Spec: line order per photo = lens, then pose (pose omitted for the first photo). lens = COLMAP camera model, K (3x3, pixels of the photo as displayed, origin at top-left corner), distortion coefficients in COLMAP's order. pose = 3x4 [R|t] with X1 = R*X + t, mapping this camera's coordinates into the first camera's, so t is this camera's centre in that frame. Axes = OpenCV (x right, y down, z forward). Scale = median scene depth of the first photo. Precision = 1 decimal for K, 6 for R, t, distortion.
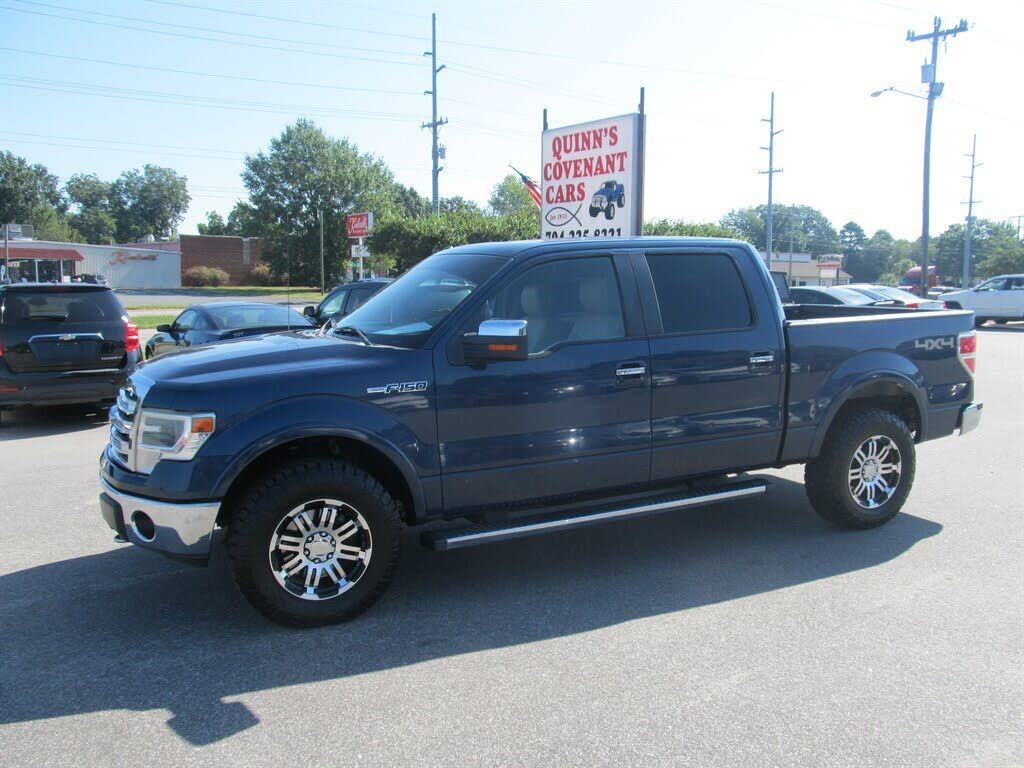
lens RADIAL K [[862.9, 0, 510.5], [0, 862.9, 387.9], [0, 0, 1]] dist [-0.057847, 0.018933]
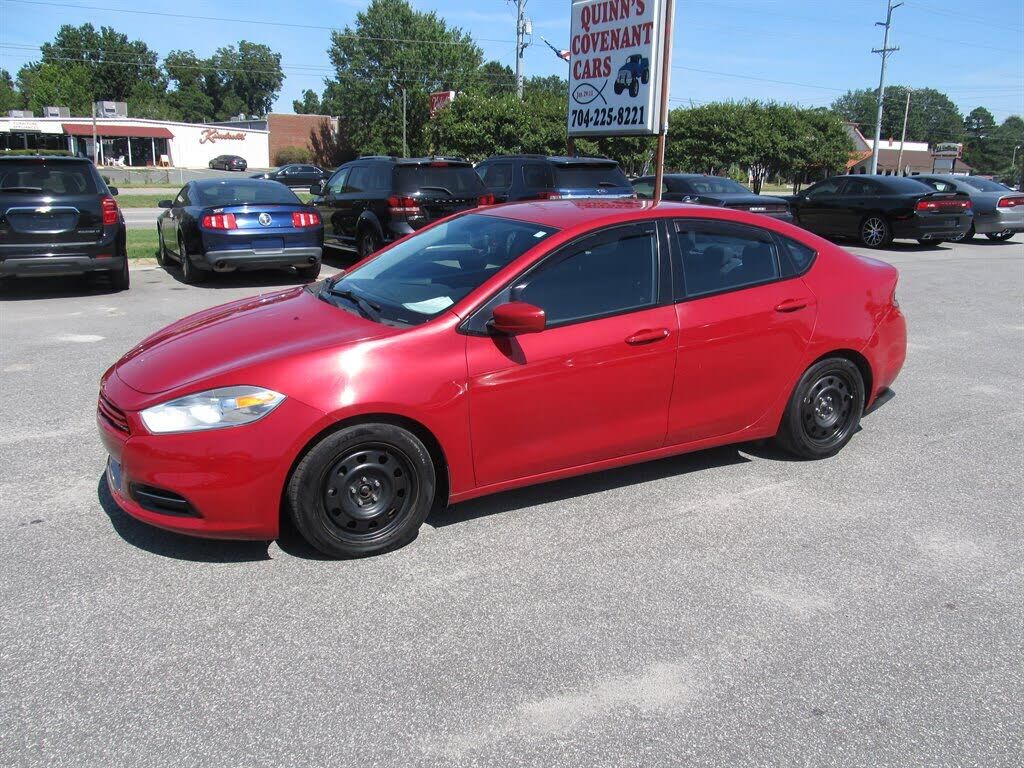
lens RADIAL K [[858.6, 0, 508.7], [0, 858.6, 389.0], [0, 0, 1]] dist [-0.050511, 0.013544]
pose [[0.992534, 0.044584, -0.113528, 0.094010], [-0.029175, 0.990560, 0.133943, -0.000146], [0.118428, -0.129631, 0.984465, 0.022034]]
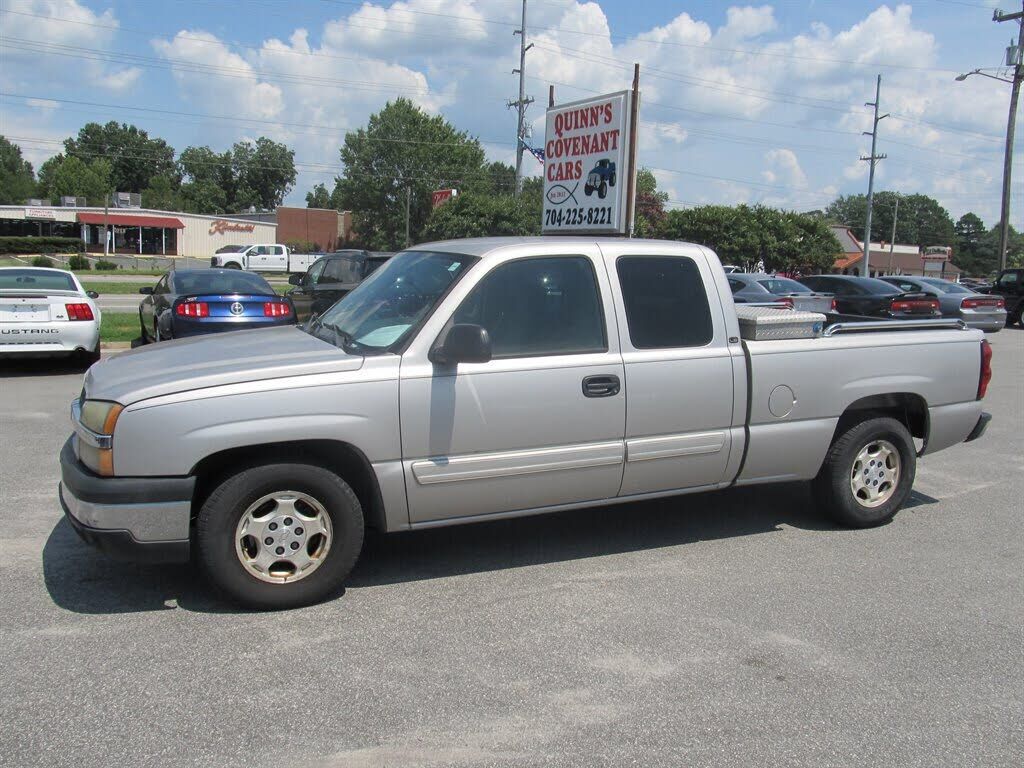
lens RADIAL K [[855.9, 0, 510.6], [0, 855.9, 393.6], [0, 0, 1]] dist [-0.065207, 0.029497]
pose [[0.991379, 0.051405, -0.120517, 0.132667], [-0.047746, 0.998312, 0.033054, 0.000436], [0.122013, -0.027015, 0.992161, 0.010073]]
